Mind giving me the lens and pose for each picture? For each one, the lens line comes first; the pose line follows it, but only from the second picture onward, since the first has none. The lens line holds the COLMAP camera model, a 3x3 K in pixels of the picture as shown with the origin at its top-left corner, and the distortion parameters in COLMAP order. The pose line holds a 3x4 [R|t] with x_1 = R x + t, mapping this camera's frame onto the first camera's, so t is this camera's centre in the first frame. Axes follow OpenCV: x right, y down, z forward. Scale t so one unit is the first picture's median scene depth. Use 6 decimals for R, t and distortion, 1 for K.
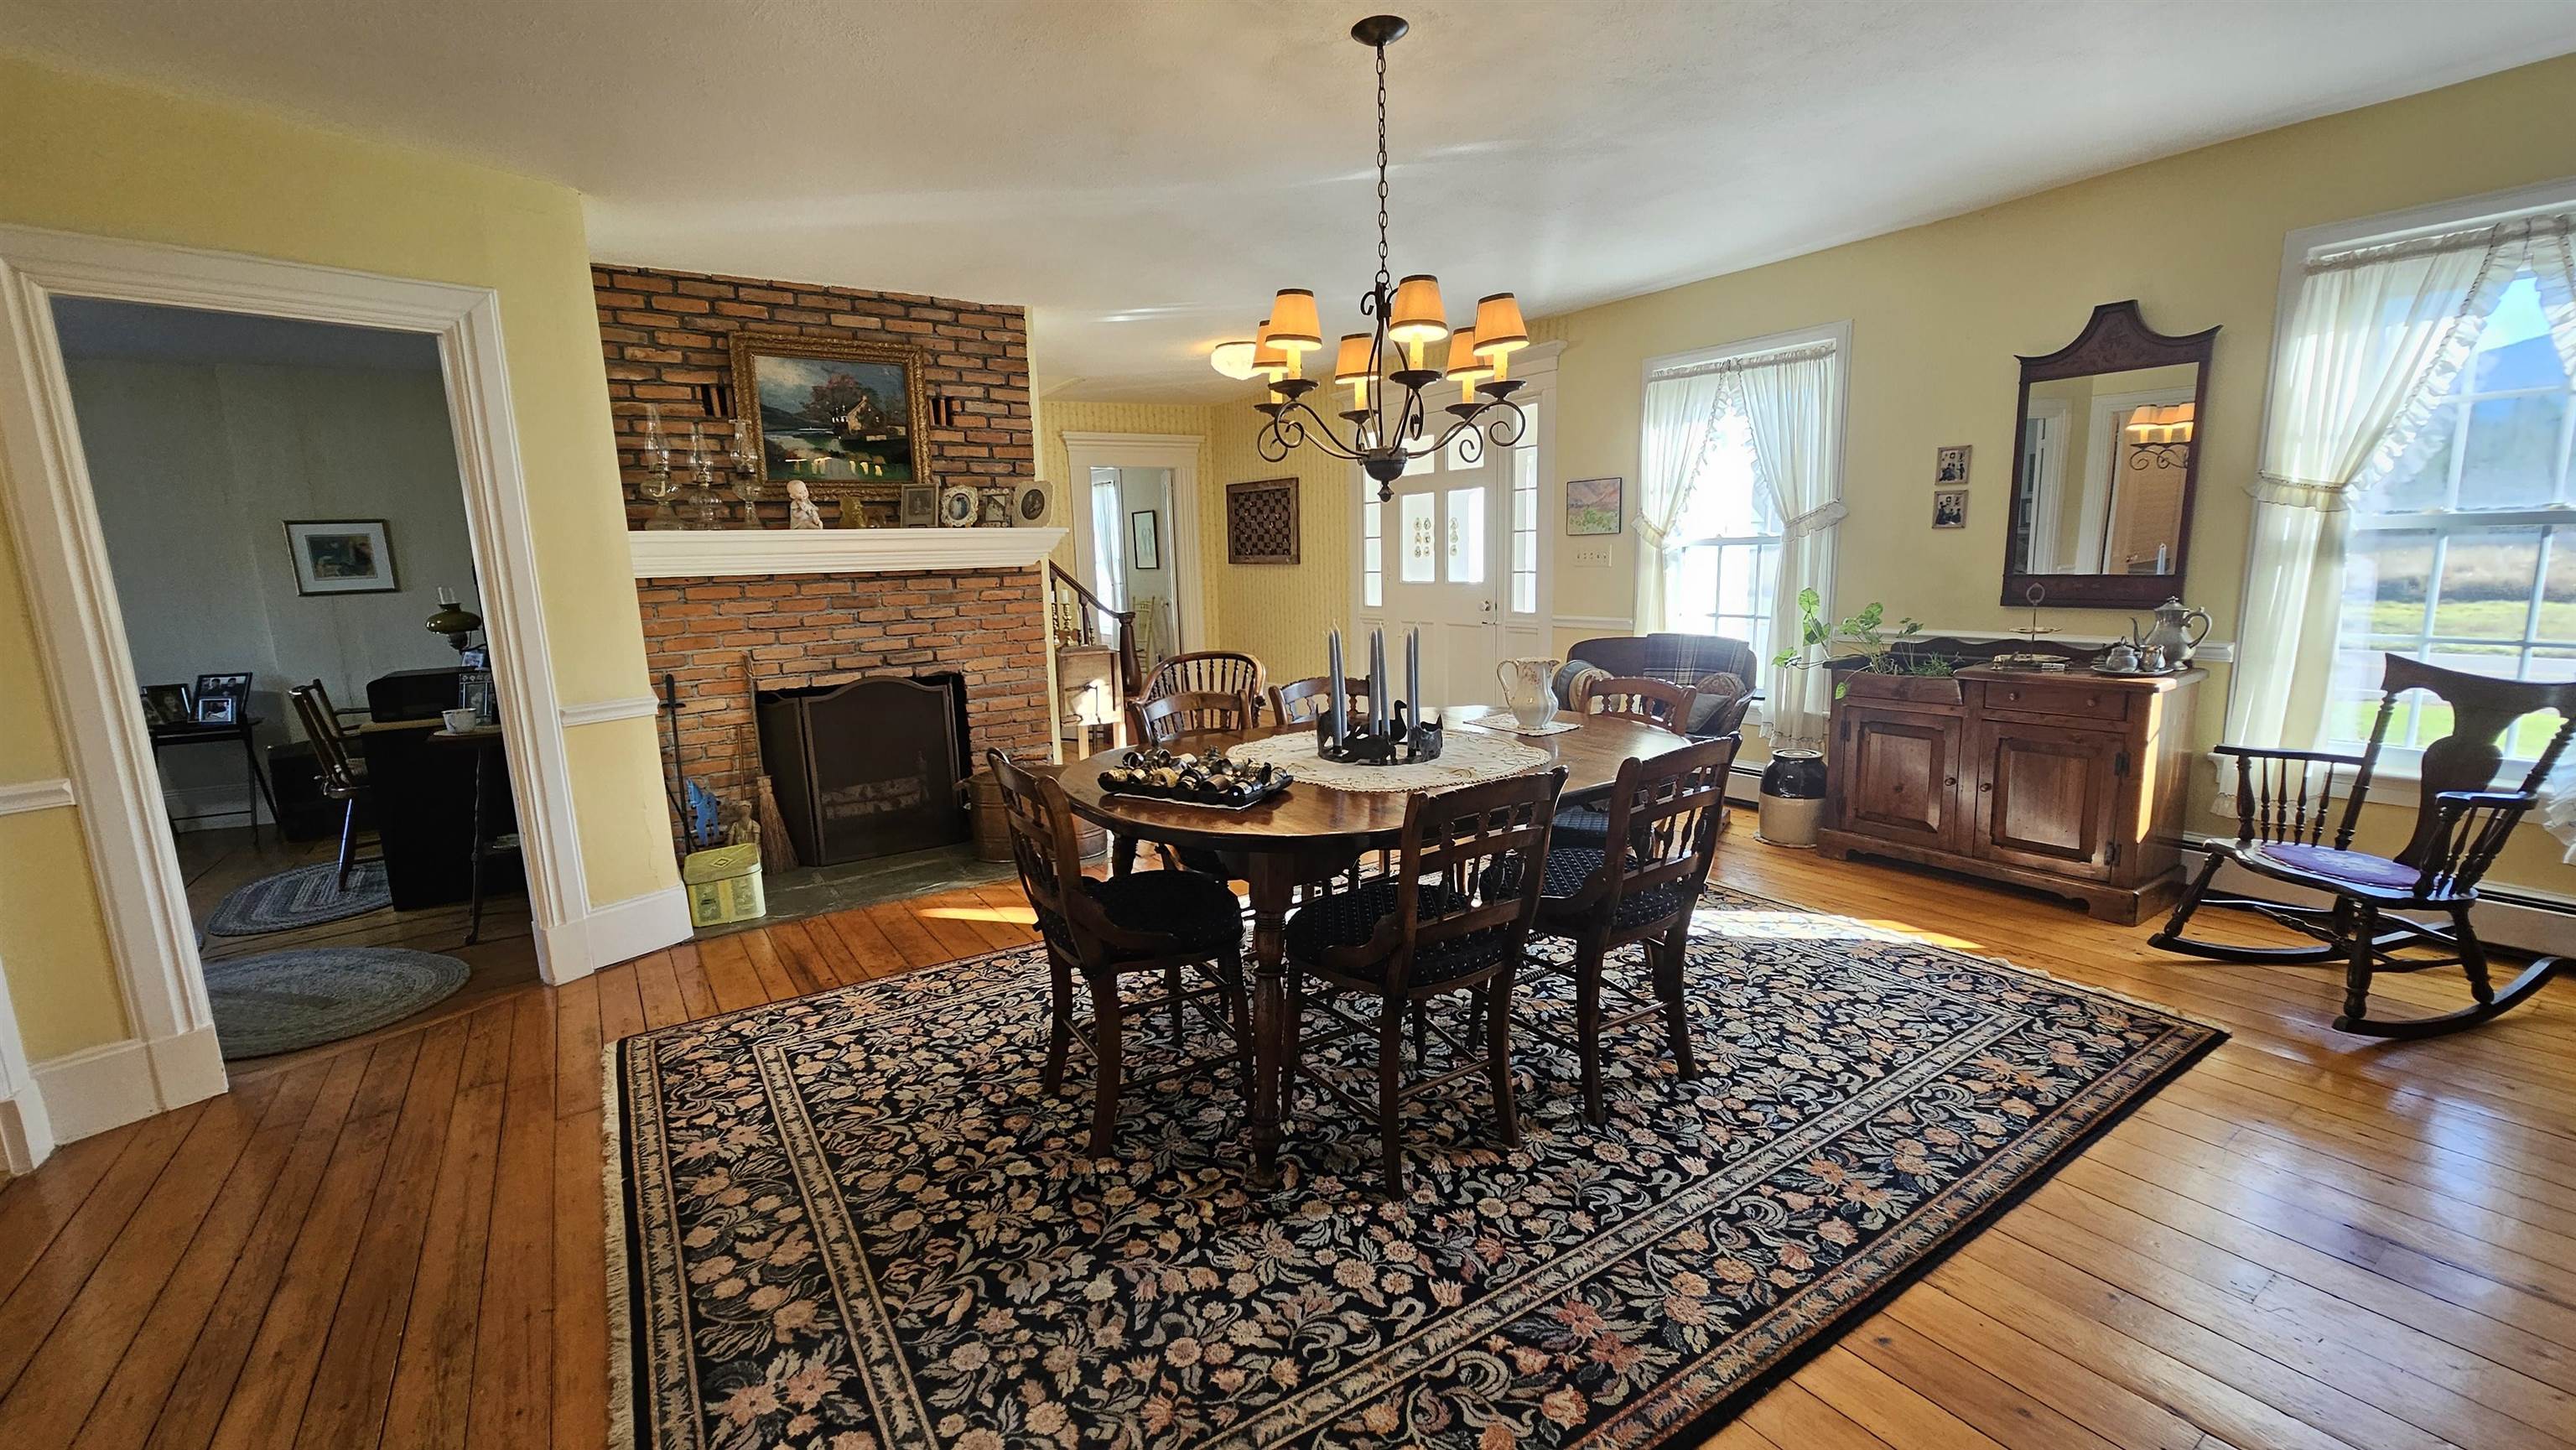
lens RADIAL K [[1049.1, 0, 1287.7], [0, 1049.1, 735.5], [0, 0, 1]] dist [-0.001842, -0.000574]
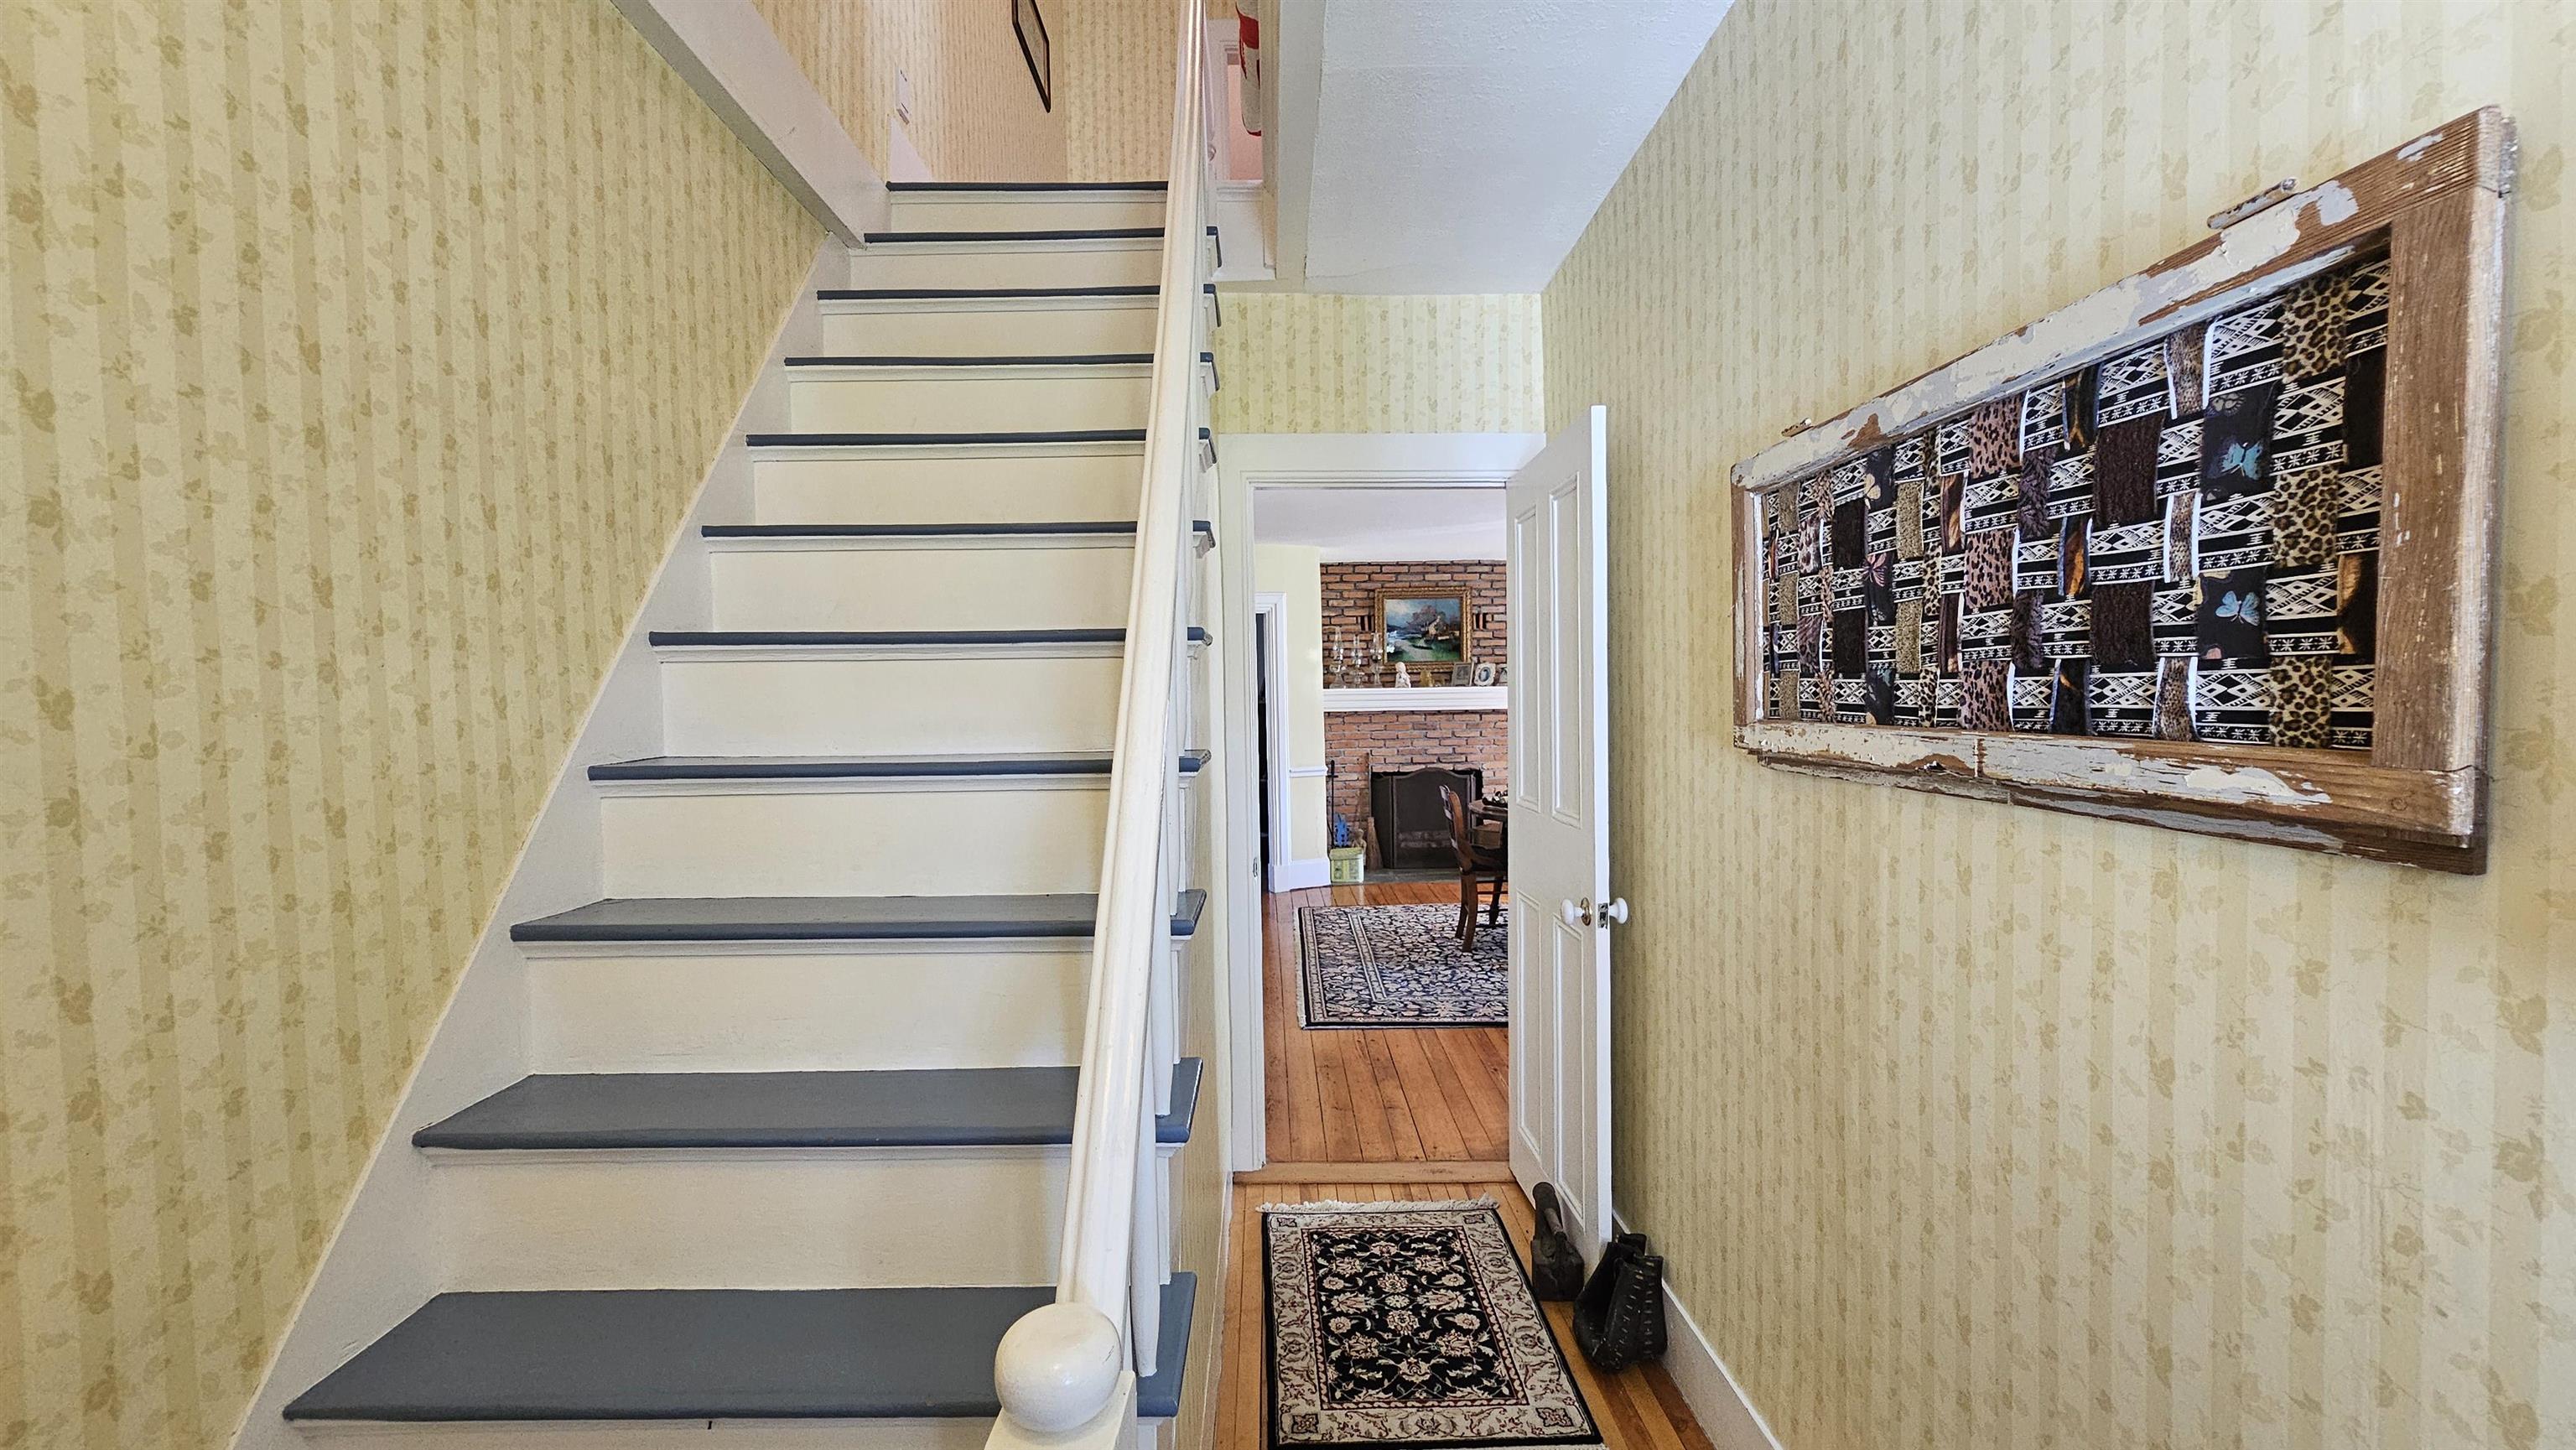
lens RADIAL K [[1049.1, 0, 1293.7], [0, 1049.1, 738.4], [0, 0, 1]] dist [-0.001842, -0.000574]
pose [[0.840229, 0.034098, -0.541159, 0.438426], [-0.101068, 0.990379, -0.094519, 0.101428], [0.532730, 0.134111, 0.835591, -0.733614]]
